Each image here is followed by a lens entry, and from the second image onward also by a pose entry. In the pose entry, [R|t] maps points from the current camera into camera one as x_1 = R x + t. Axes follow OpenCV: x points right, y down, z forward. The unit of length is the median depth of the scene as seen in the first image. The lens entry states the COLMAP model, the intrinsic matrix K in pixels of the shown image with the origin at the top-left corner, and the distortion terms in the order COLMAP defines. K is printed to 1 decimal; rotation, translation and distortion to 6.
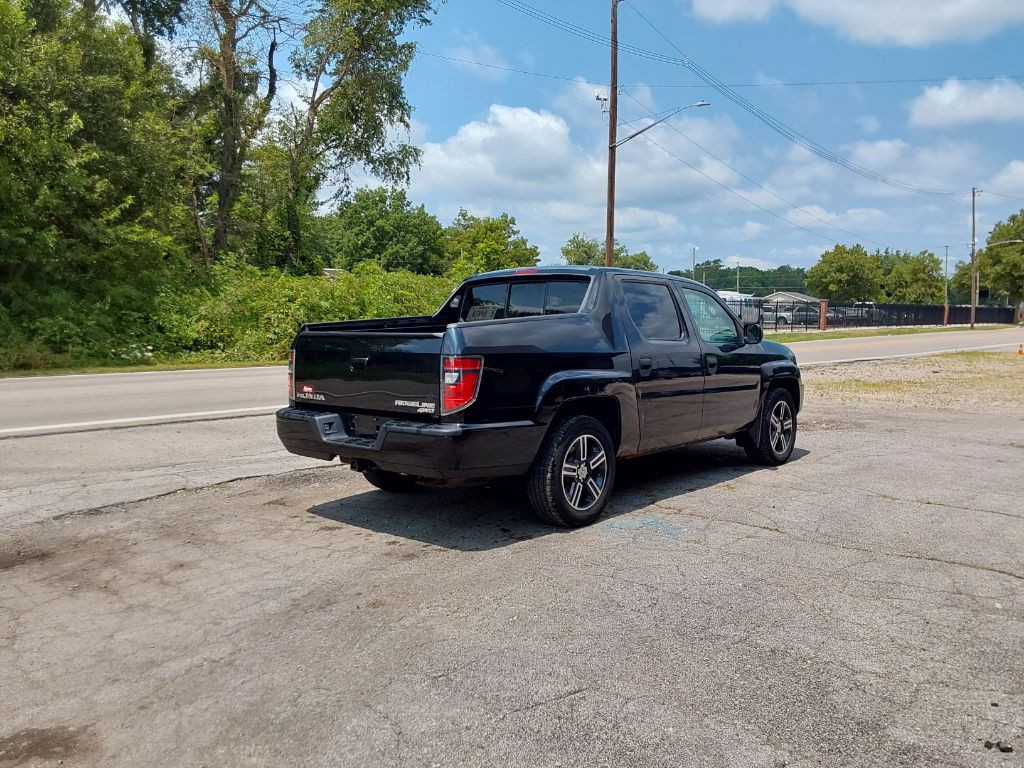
lens RADIAL K [[819.9, 0, 512.0], [0, 819.9, 384.0], [0, 0, 1]] dist [0.118128, -0.187521]
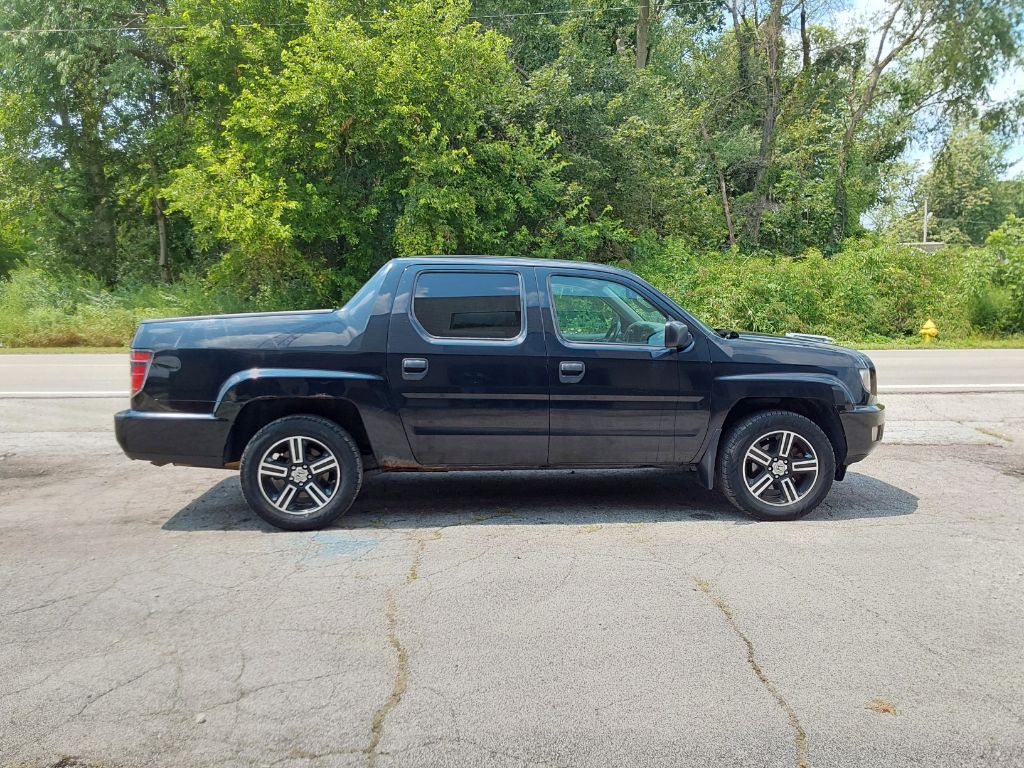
lens RADIAL K [[819.9, 0, 512.0], [0, 819.9, 384.0], [0, 0, 1]] dist [0.118128, -0.187521]
pose [[0.703397, 0.067259, -0.707608, 0.712666], [-0.051009, 0.997723, 0.044129, -0.041126], [0.708964, 0.005054, 0.705226, 0.376762]]
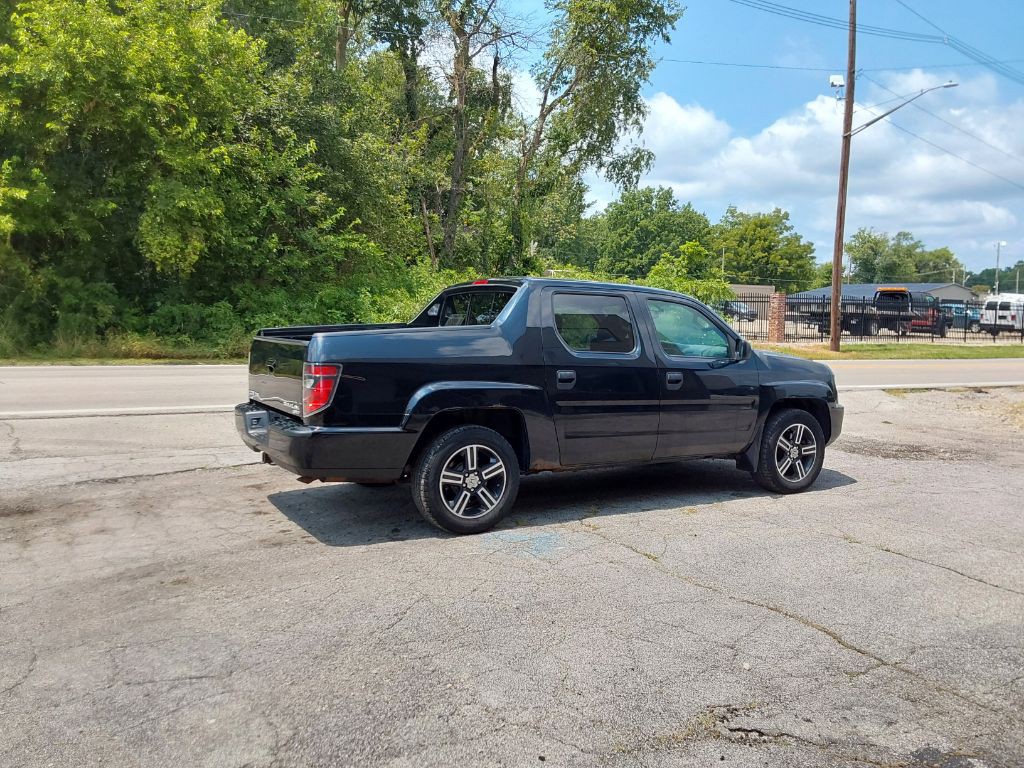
lens RADIAL K [[819.9, 0, 512.0], [0, 819.9, 384.0], [0, 0, 1]] dist [0.118128, -0.187521]
pose [[0.946670, 0.045659, -0.318954, 0.343737], [-0.045364, 0.998936, 0.008357, -0.018074], [0.318996, 0.006558, 0.947733, 0.039266]]
